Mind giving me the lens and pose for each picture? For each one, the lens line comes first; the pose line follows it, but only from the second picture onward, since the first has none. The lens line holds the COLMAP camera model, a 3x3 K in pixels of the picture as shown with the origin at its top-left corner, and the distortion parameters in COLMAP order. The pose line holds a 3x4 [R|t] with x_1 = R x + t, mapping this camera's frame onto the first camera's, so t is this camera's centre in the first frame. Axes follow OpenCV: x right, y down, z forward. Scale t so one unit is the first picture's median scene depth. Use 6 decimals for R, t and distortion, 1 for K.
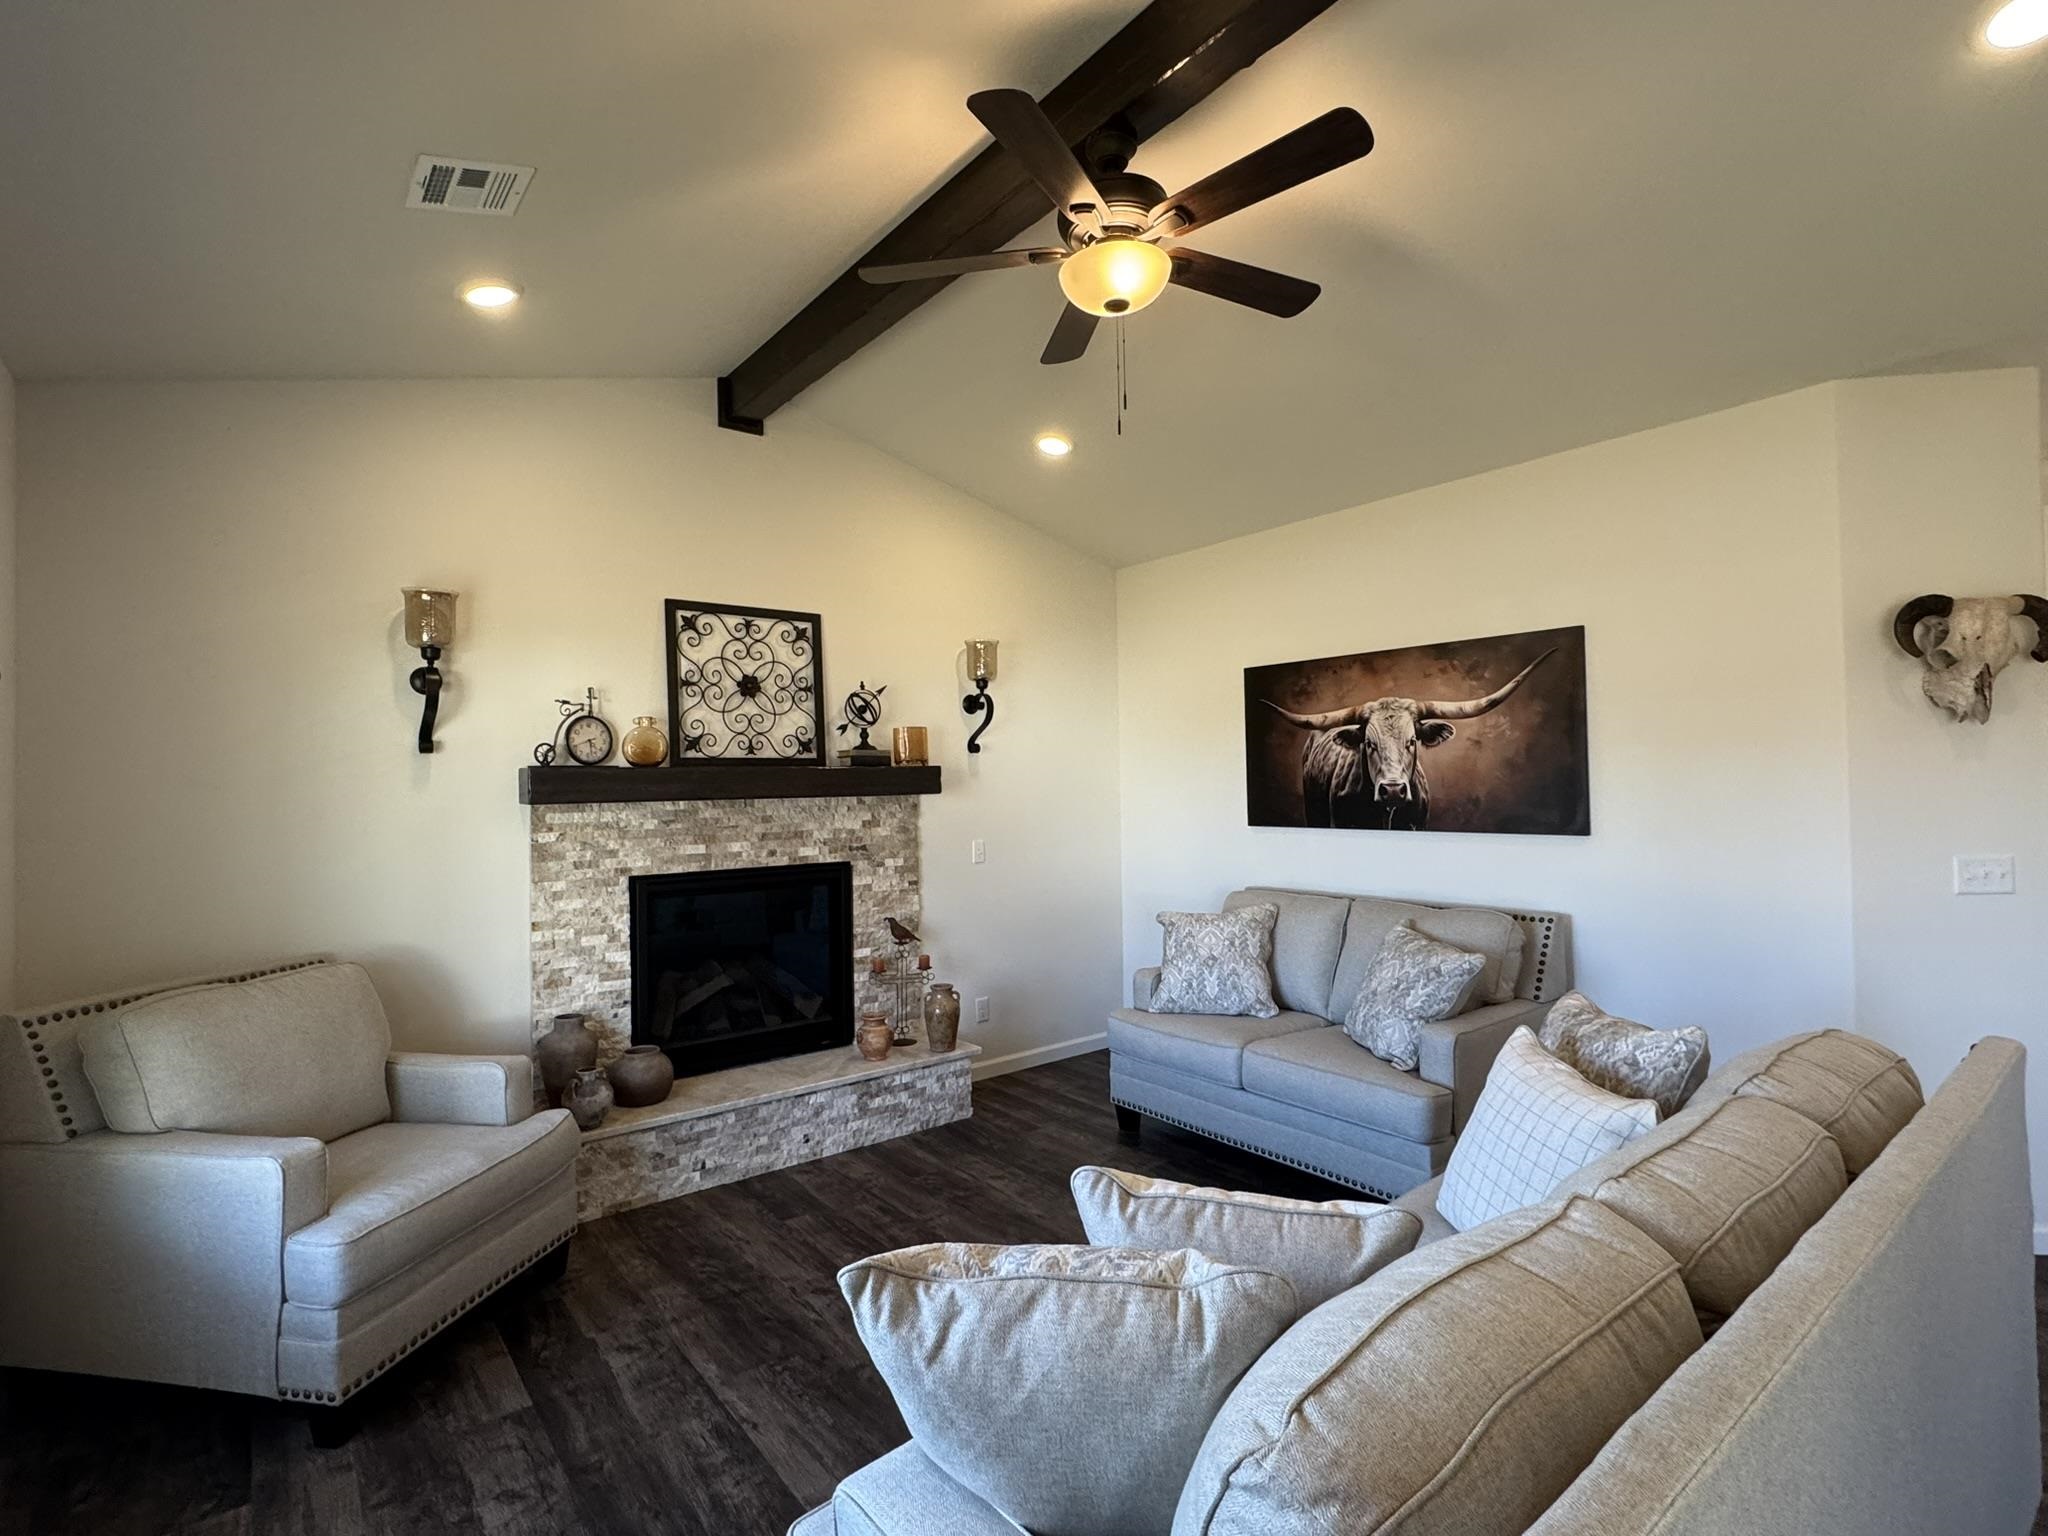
lens RADIAL K [[977.1, 0, 1027.4], [0, 977.1, 760.0], [0, 0, 1]] dist [-0.012189, 0.008829]
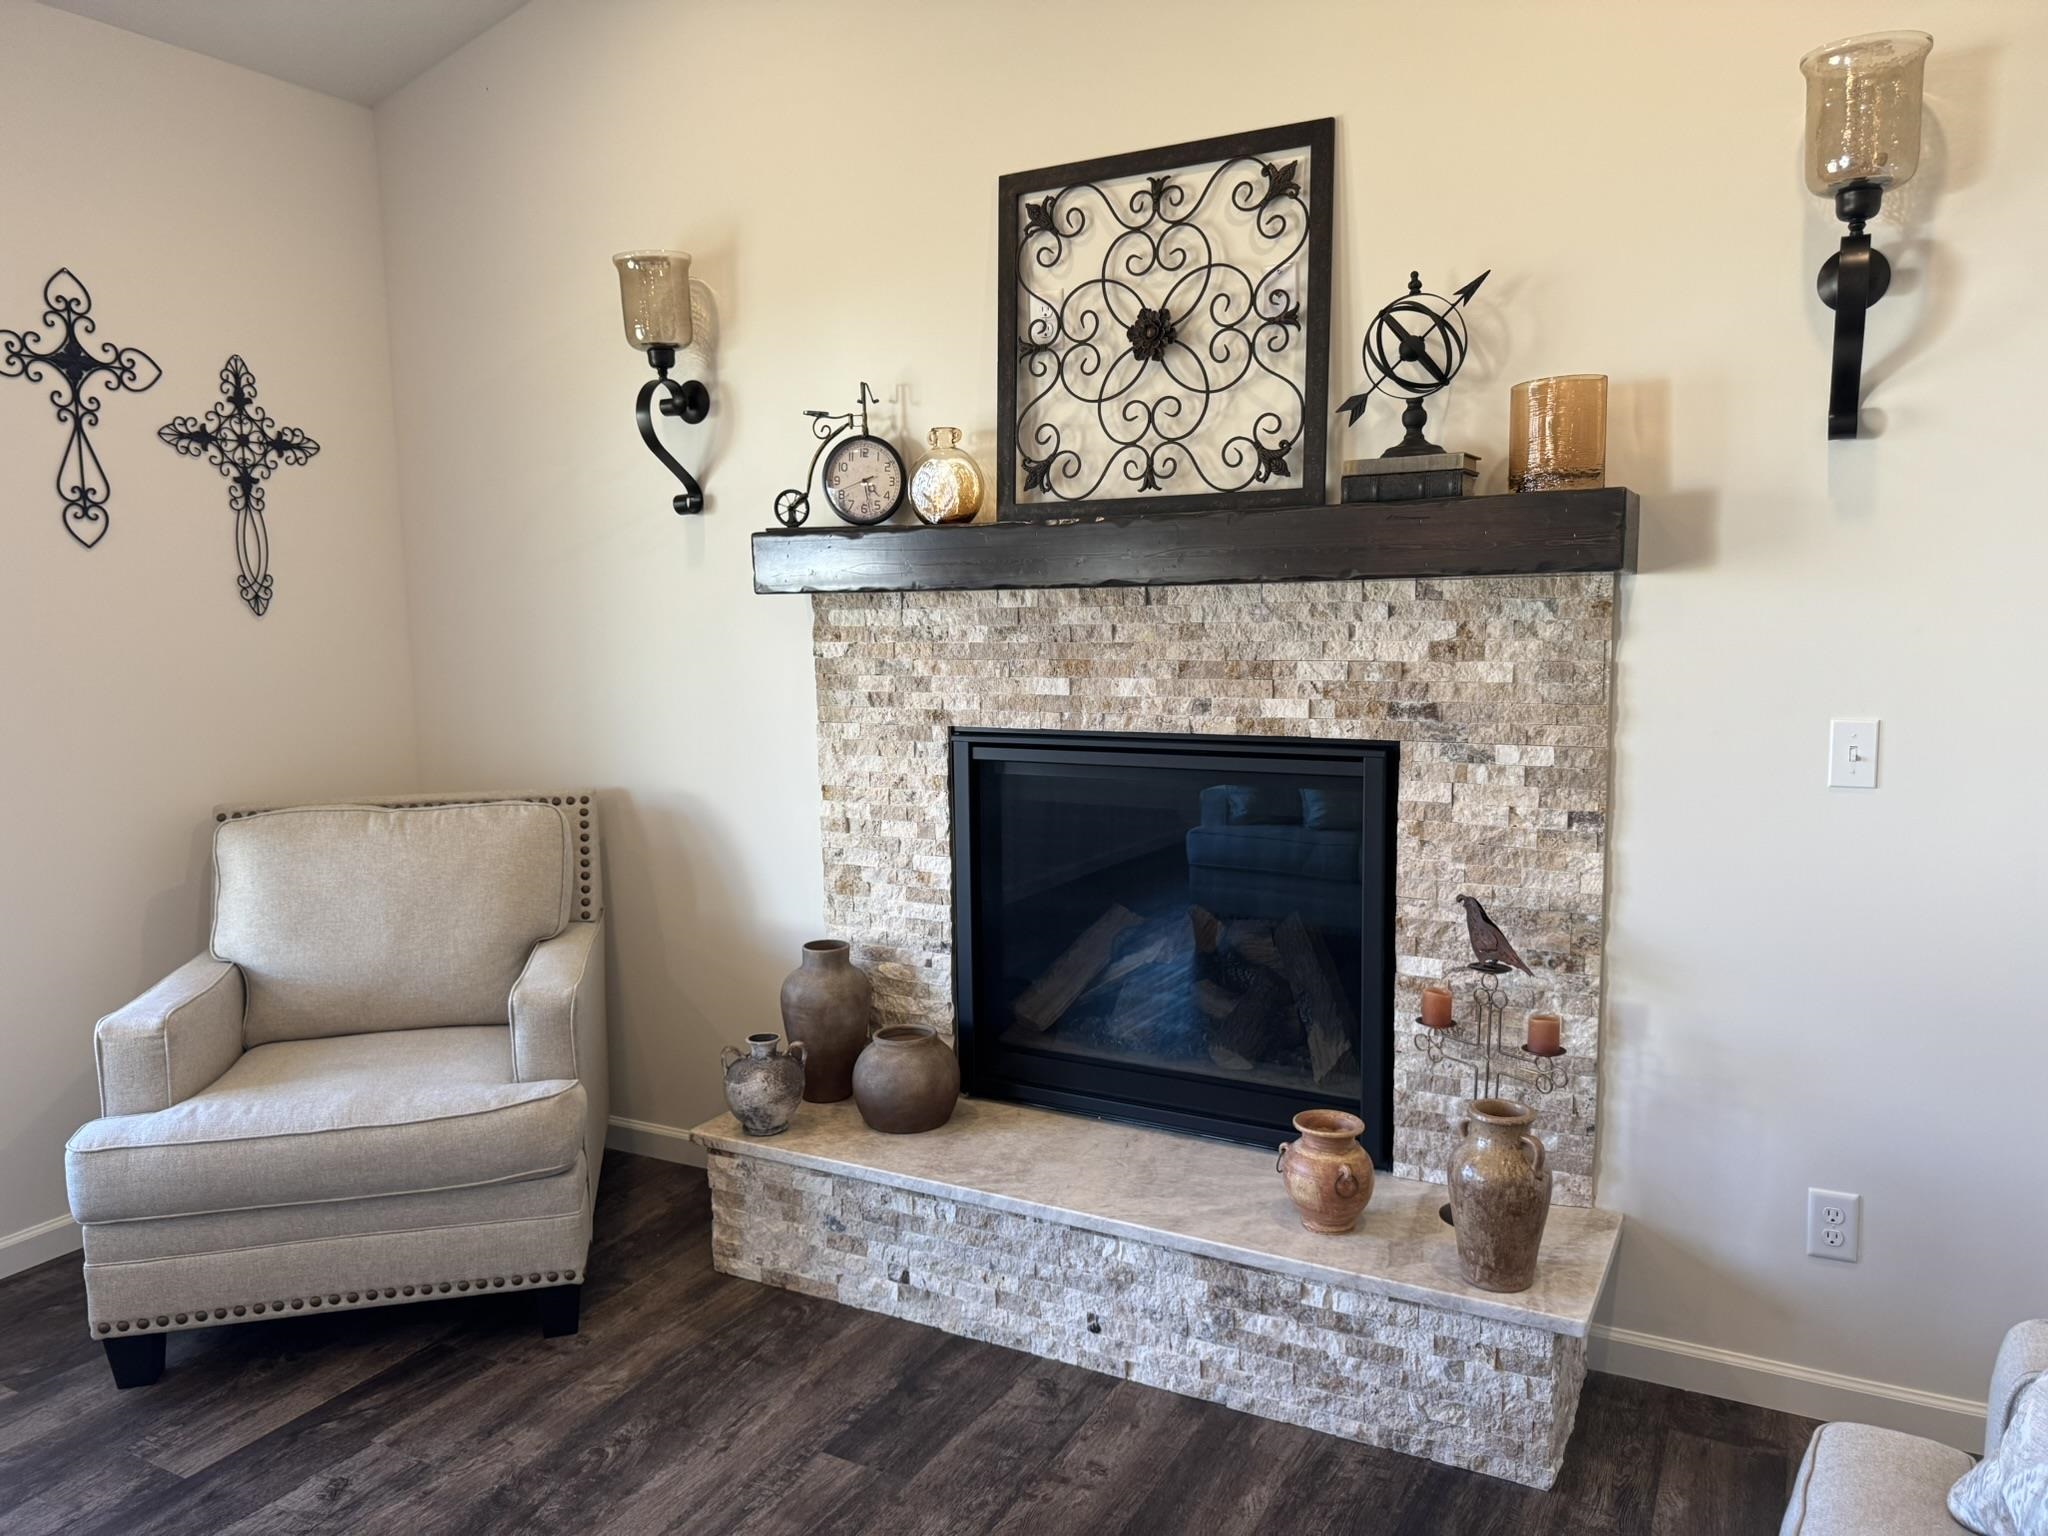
lens RADIAL K [[1437.3, 0, 1046.4], [0, 1437.3, 772.3], [0, 0, 1]] dist [0.082218, -0.107922]
pose [[0.389115, 0.122401, -0.913021, 0.353285], [0.035683, 0.988387, 0.147712, 0.025689], [0.920498, -0.090056, 0.380228, 0.720100]]
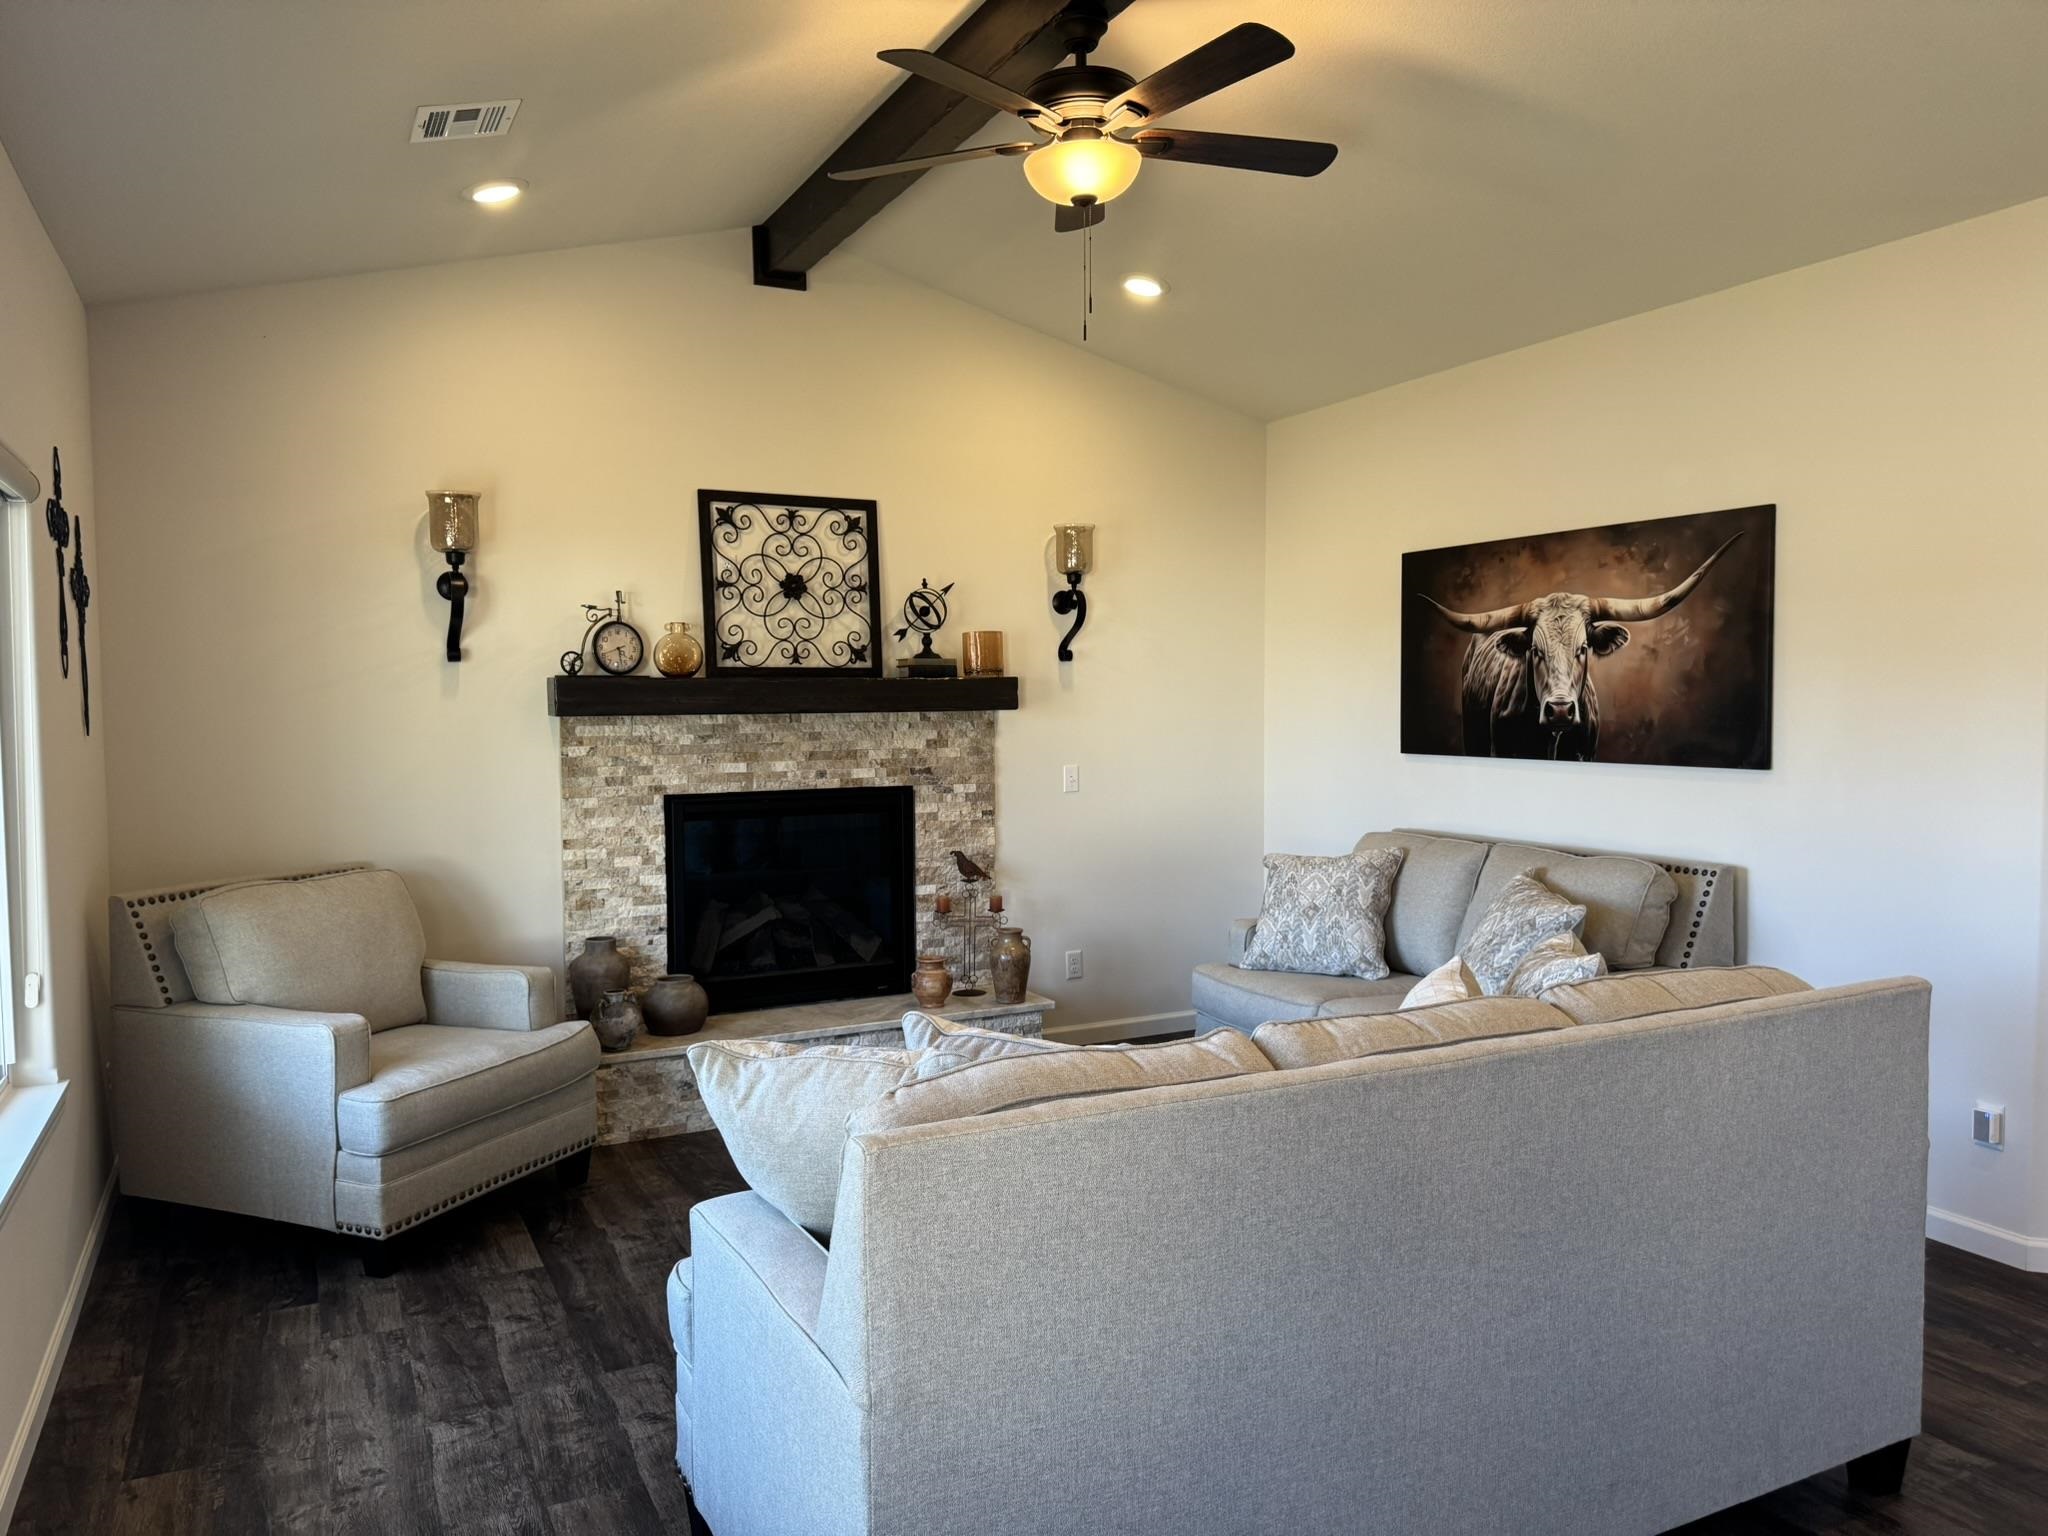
lens RADIAL K [[1437.3, 0, 1032.6], [0, 1437.3, 754.9], [0, 0, 1]] dist [0.082218, -0.107922]
pose [[0.980273, 0.016393, -0.196965, 0.200250], [-0.002881, 0.997634, 0.068689, -0.013889], [0.197625, -0.066767, 0.978001, -0.264657]]
